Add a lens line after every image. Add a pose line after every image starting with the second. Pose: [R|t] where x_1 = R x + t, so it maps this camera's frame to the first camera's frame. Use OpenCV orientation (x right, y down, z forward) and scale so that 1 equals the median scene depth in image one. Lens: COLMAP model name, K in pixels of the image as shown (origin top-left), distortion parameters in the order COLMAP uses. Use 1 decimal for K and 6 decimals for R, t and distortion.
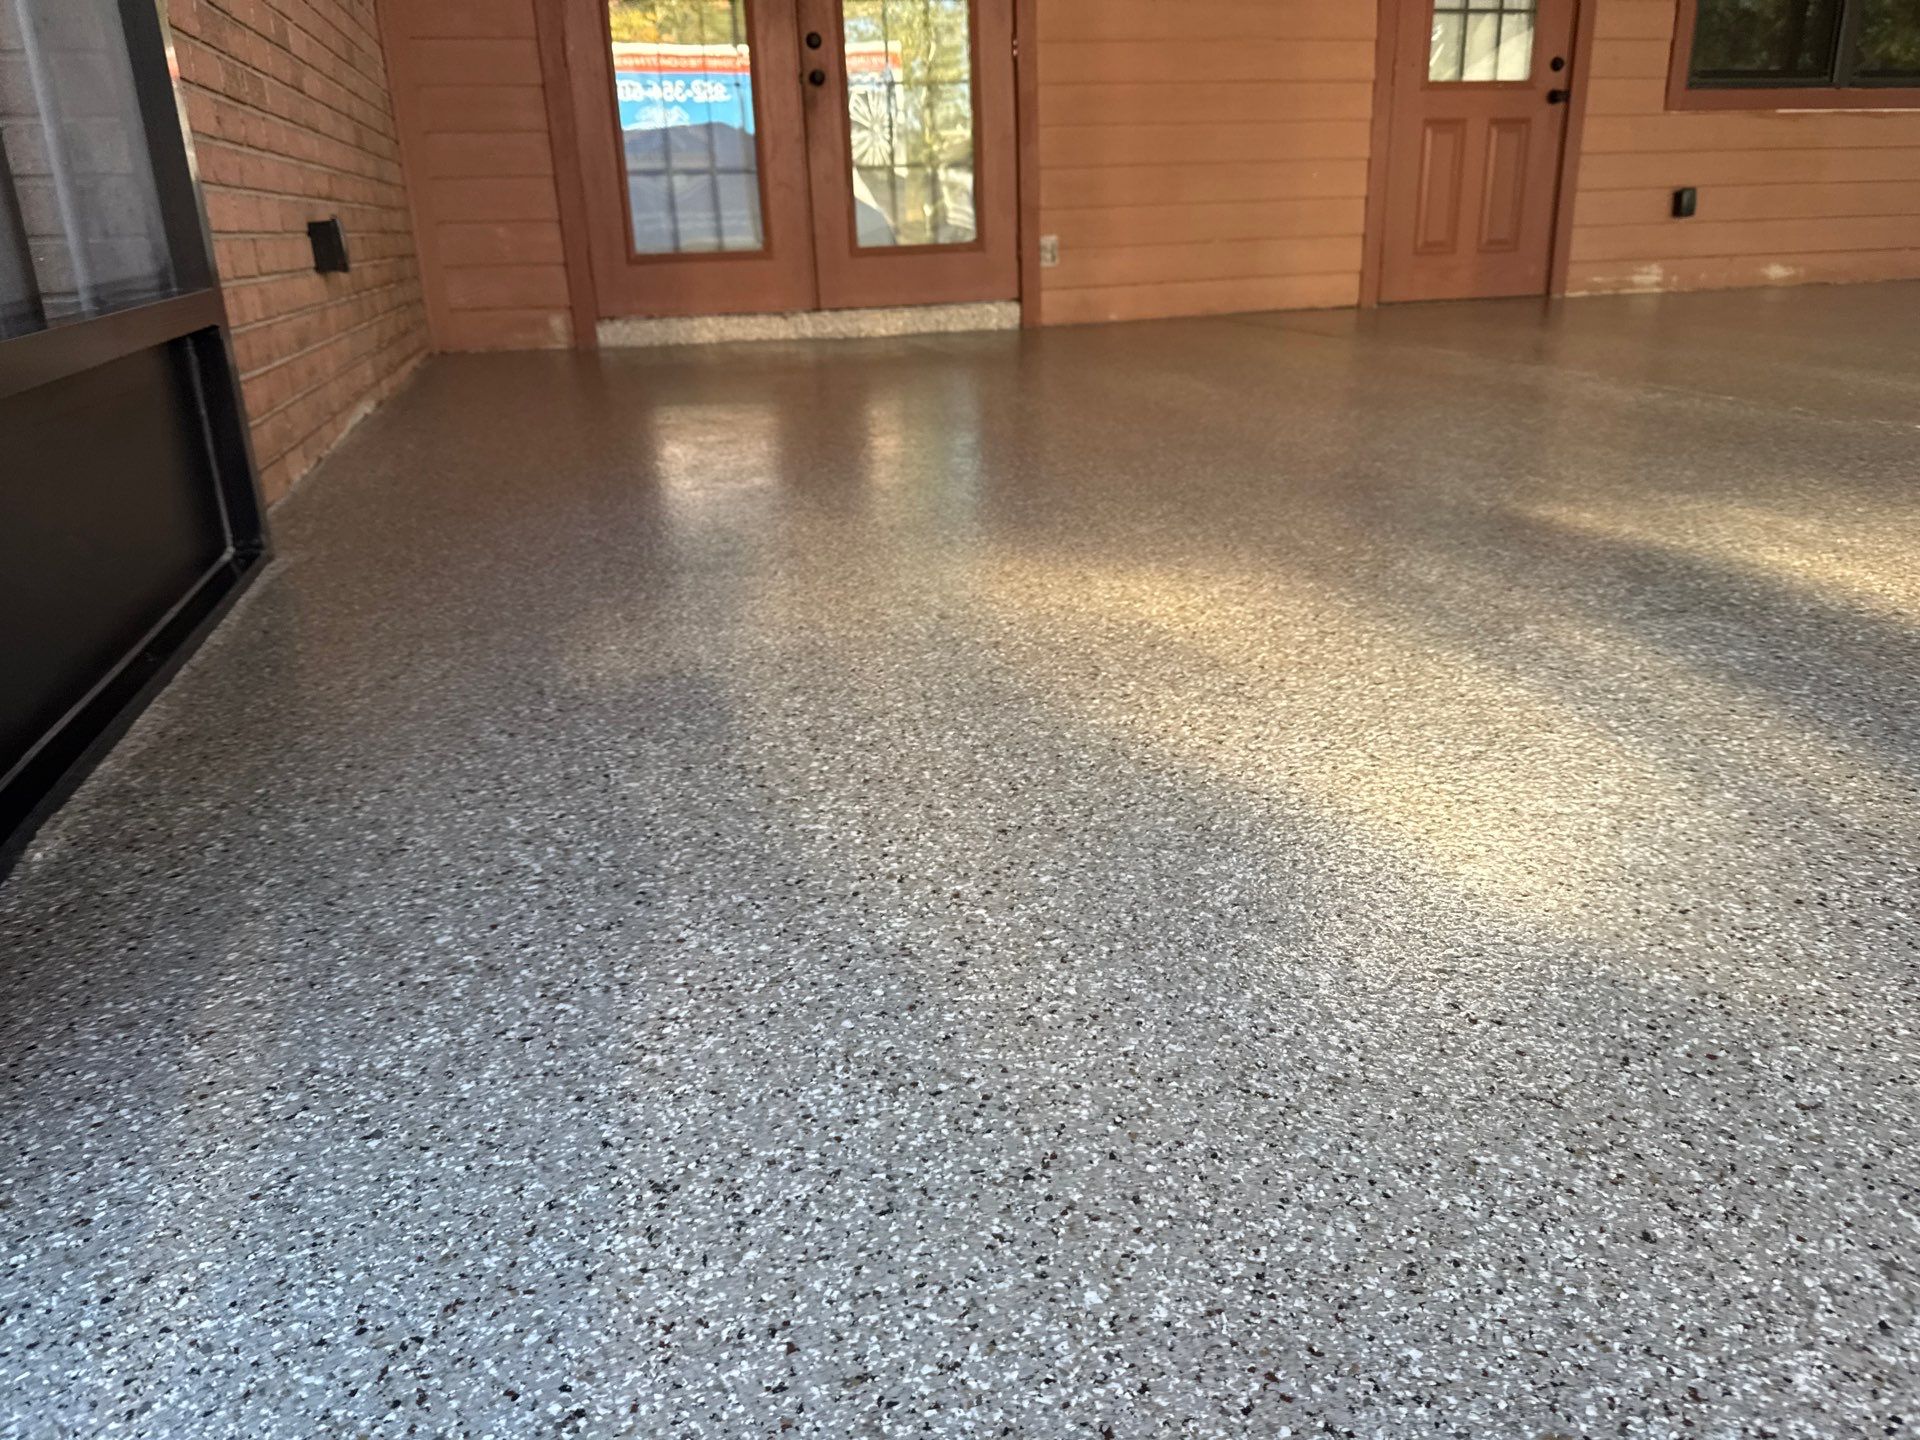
lens RADIAL K [[1366.3, 0, 955.8], [0, 1366.3, 709.9], [0, 0, 1]] dist [0.004632, -0.009892]
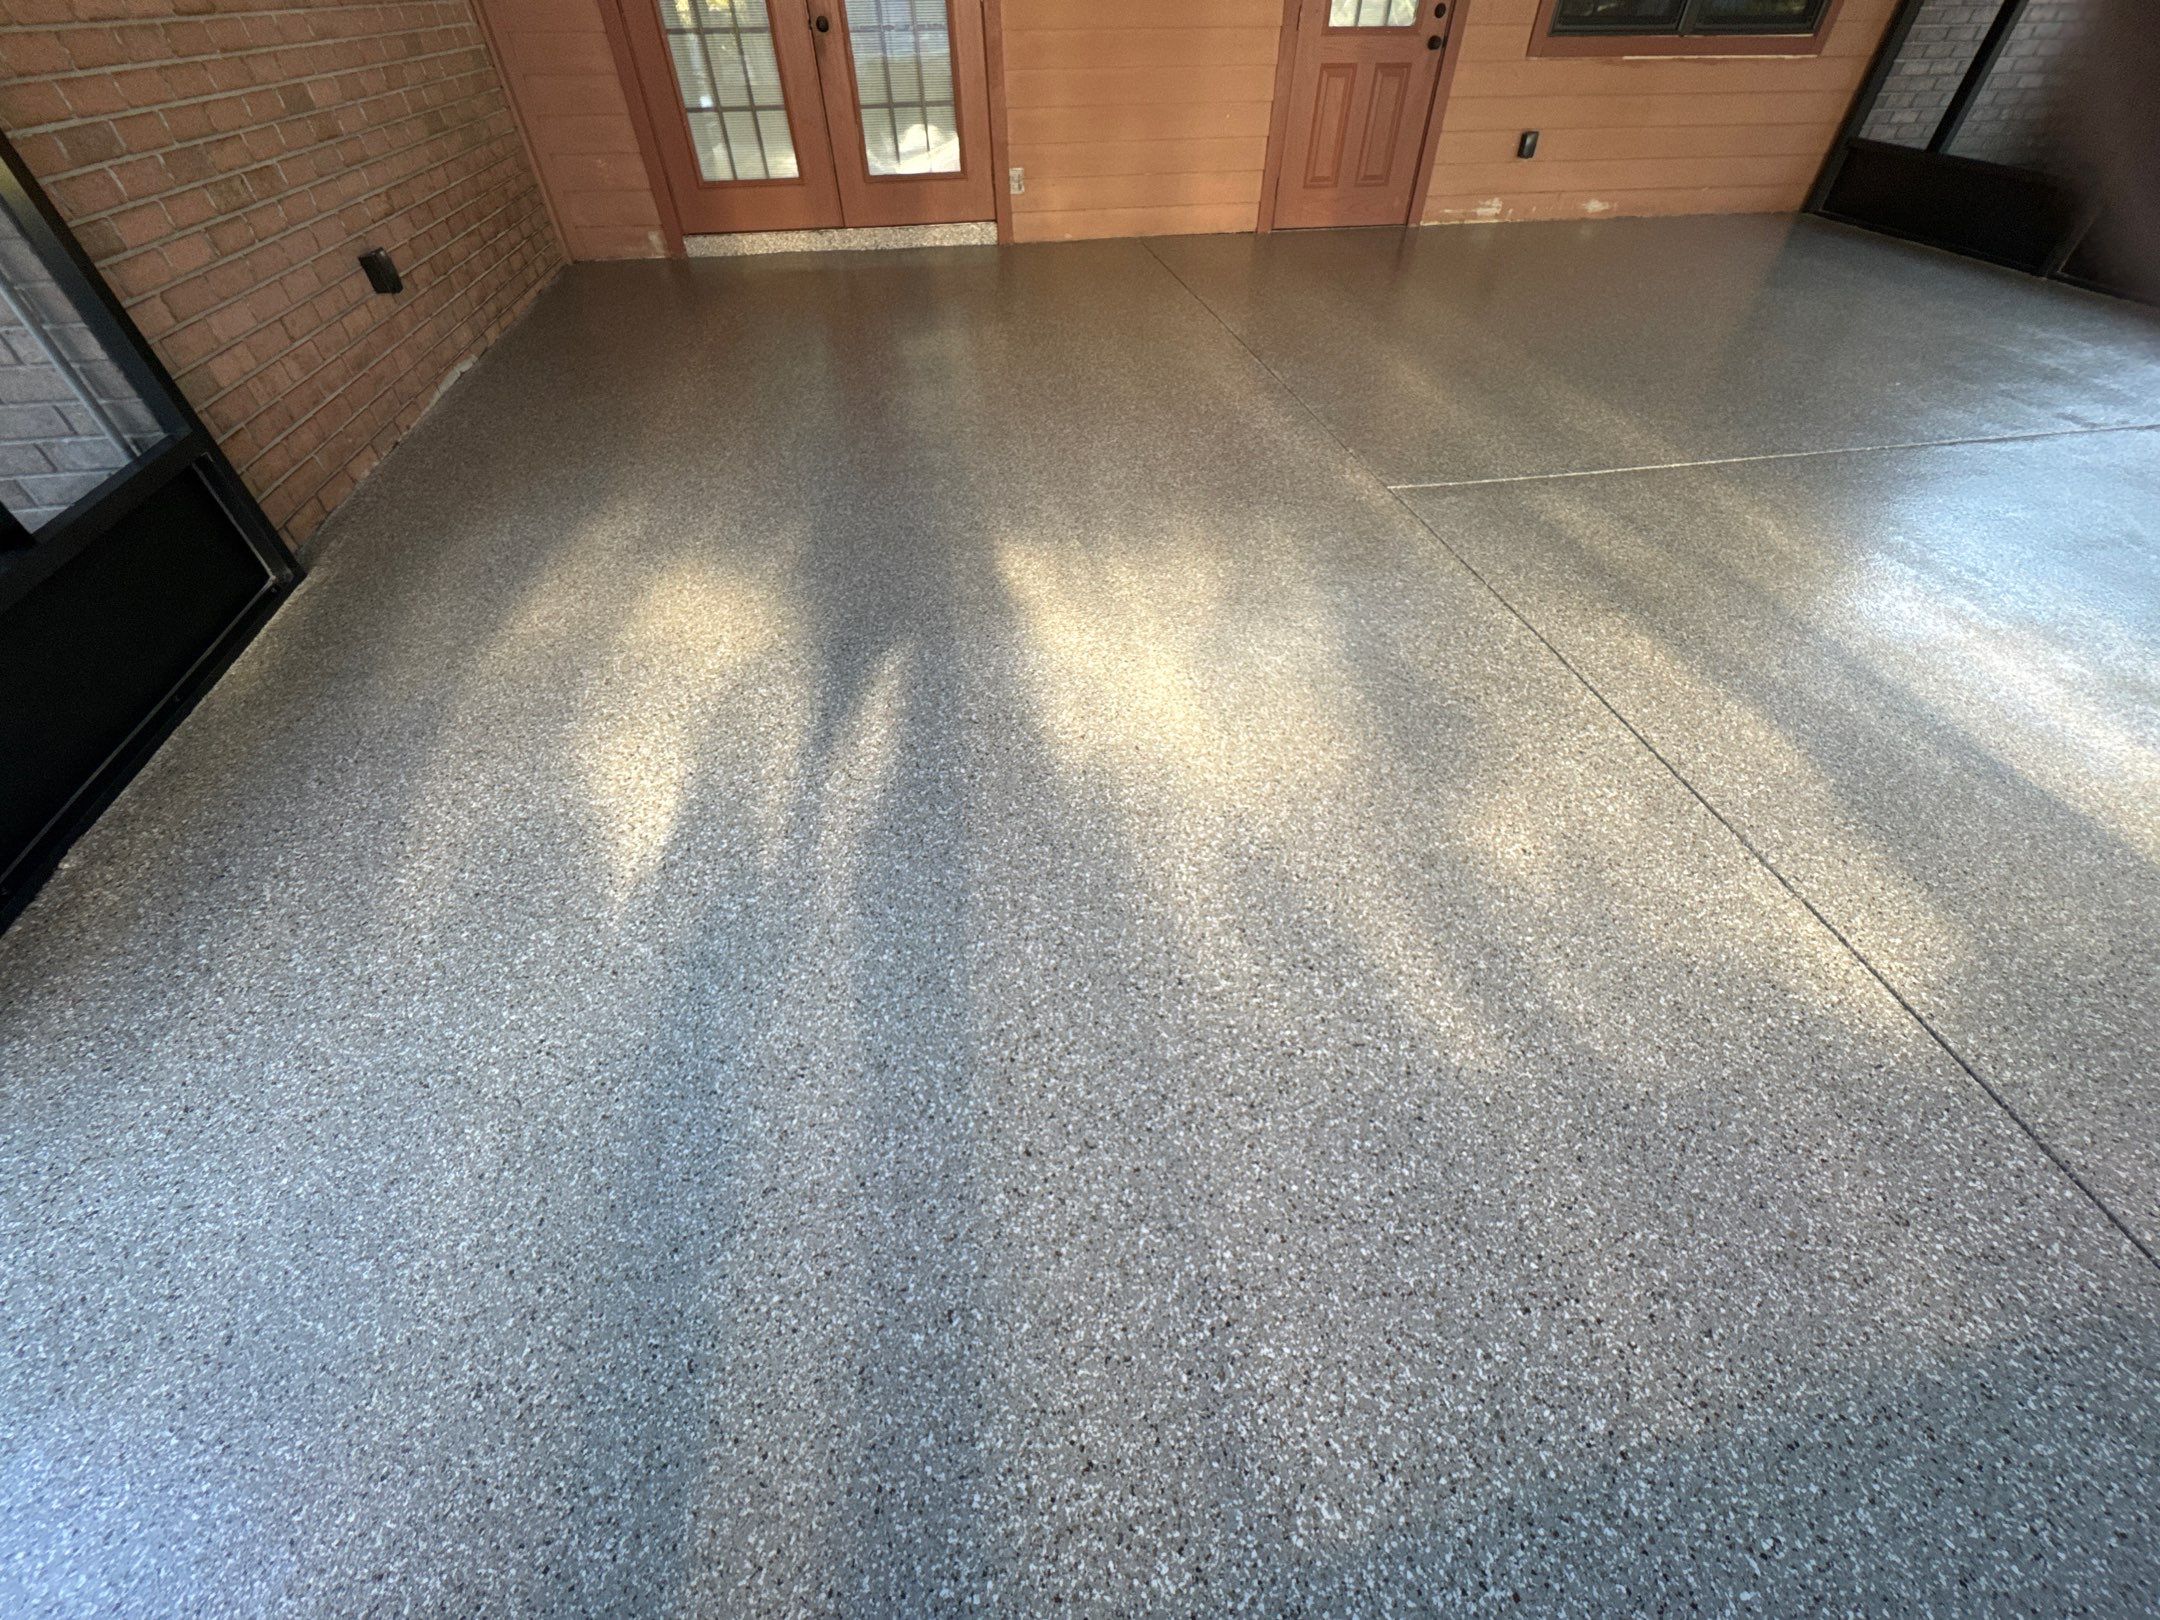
lens RADIAL K [[866.4, 0, 1084.1], [0, 866.4, 812.2], [0, 0, 1]] dist [-0.005767, 0.000317]
pose [[0.996909, 0.071788, -0.031933, 0.204055], [-0.051917, 0.906929, 0.418073, -0.129170], [0.058974, -0.415122, 0.907852, -0.027460]]
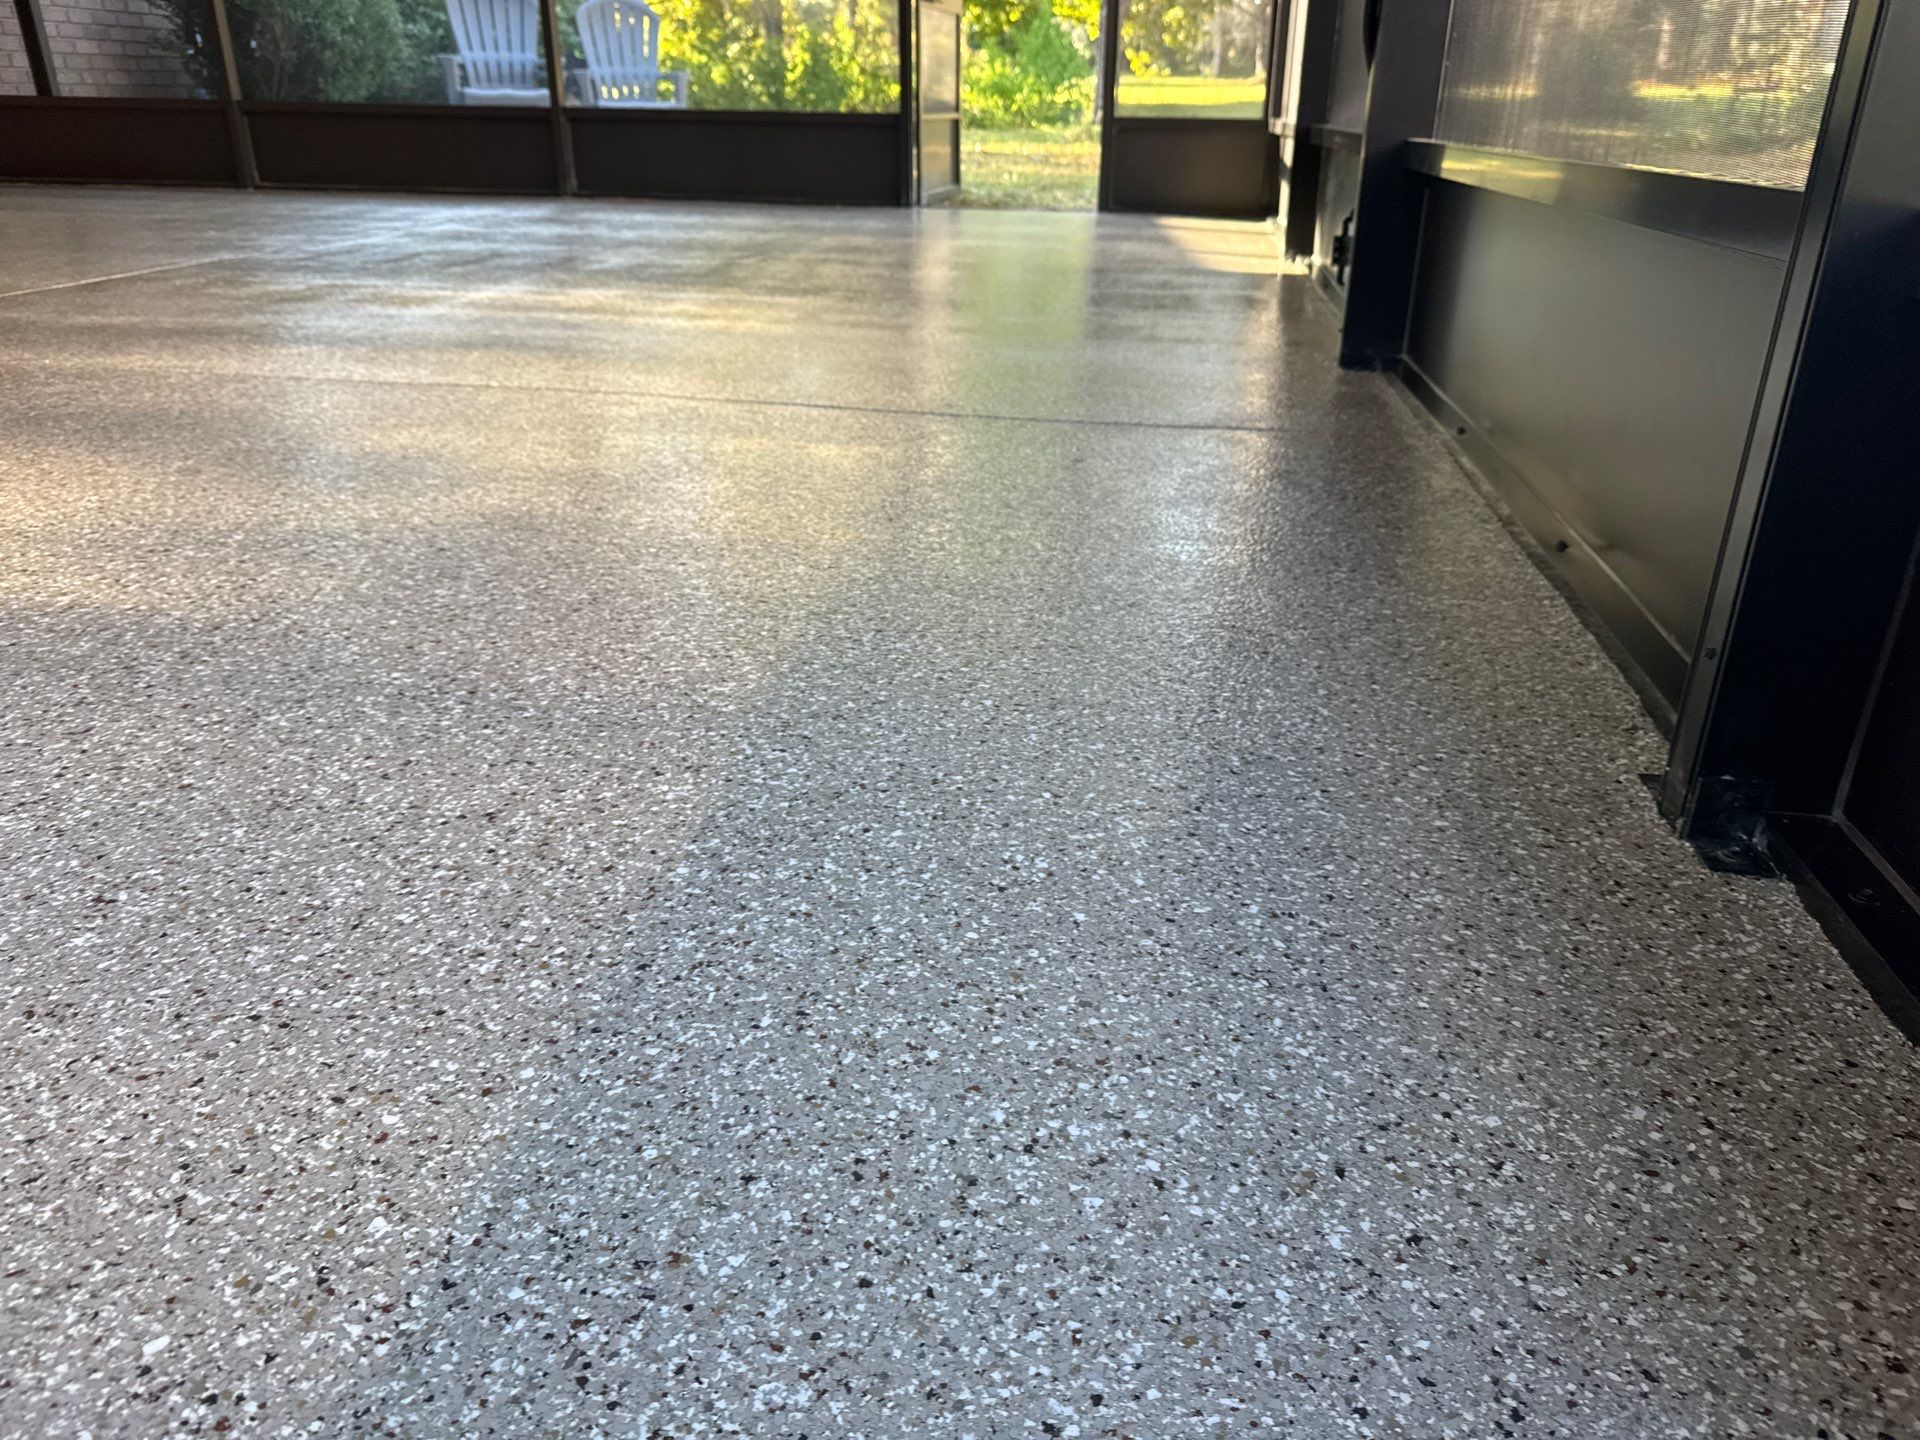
lens RADIAL K [[1366.3, 0, 953.4], [0, 1366.3, 729.7], [0, 0, 1]] dist [0.004632, -0.009892]
pose [[0.388185, -0.342814, 0.855448, 0.095736], [0.282744, 0.927775, 0.243495, 0.022637], [-0.877137, 0.147351, 0.457077, -0.050873]]
